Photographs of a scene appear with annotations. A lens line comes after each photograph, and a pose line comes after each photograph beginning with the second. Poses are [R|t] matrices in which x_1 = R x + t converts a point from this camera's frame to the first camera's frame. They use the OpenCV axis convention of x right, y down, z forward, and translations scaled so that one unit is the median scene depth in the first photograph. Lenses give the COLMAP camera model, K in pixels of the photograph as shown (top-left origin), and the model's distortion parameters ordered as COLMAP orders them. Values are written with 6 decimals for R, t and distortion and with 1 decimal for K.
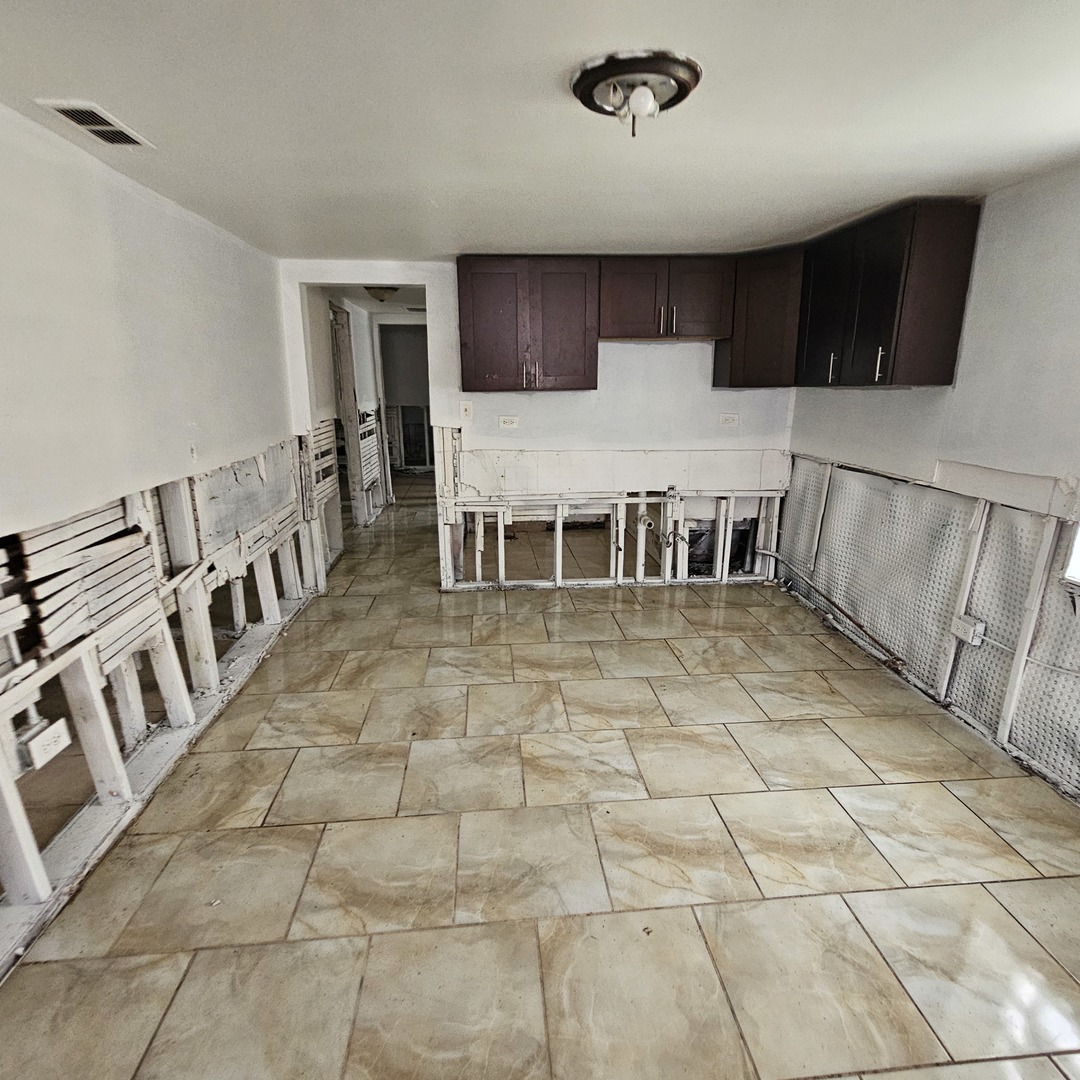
lens RADIAL K [[601.7, 0, 542.0], [0, 601.7, 546.1], [0, 0, 1]] dist [-0.003680, 0.000116]
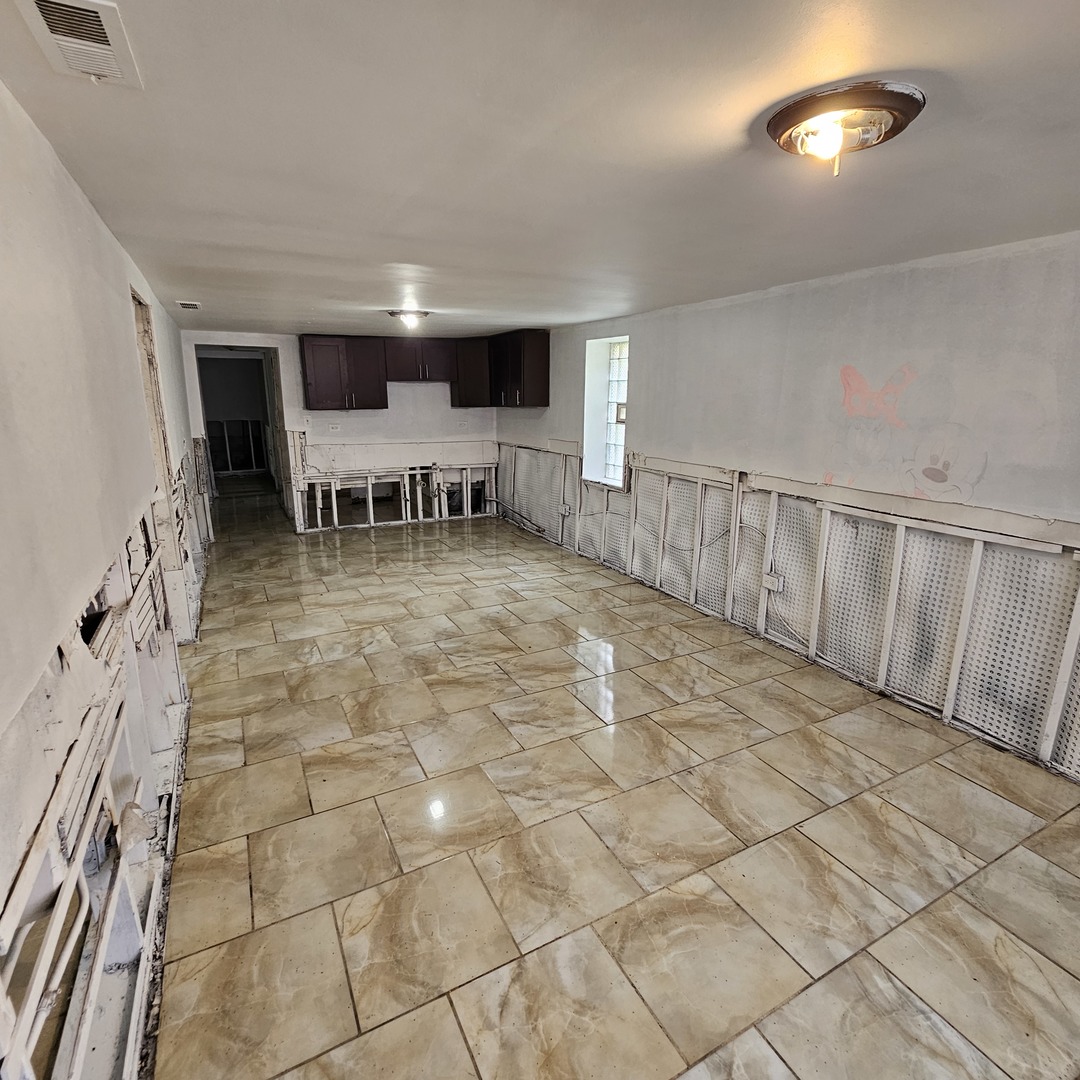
lens RADIAL K [[601.7, 0, 542.5], [0, 601.7, 537.1], [0, 0, 1]] dist [-0.003680, 0.000116]
pose [[0.925396, -0.082194, 0.369980, -0.158568], [0.096243, 0.995164, -0.019640, 0.180253], [-0.366577, 0.053783, 0.928832, -0.730307]]
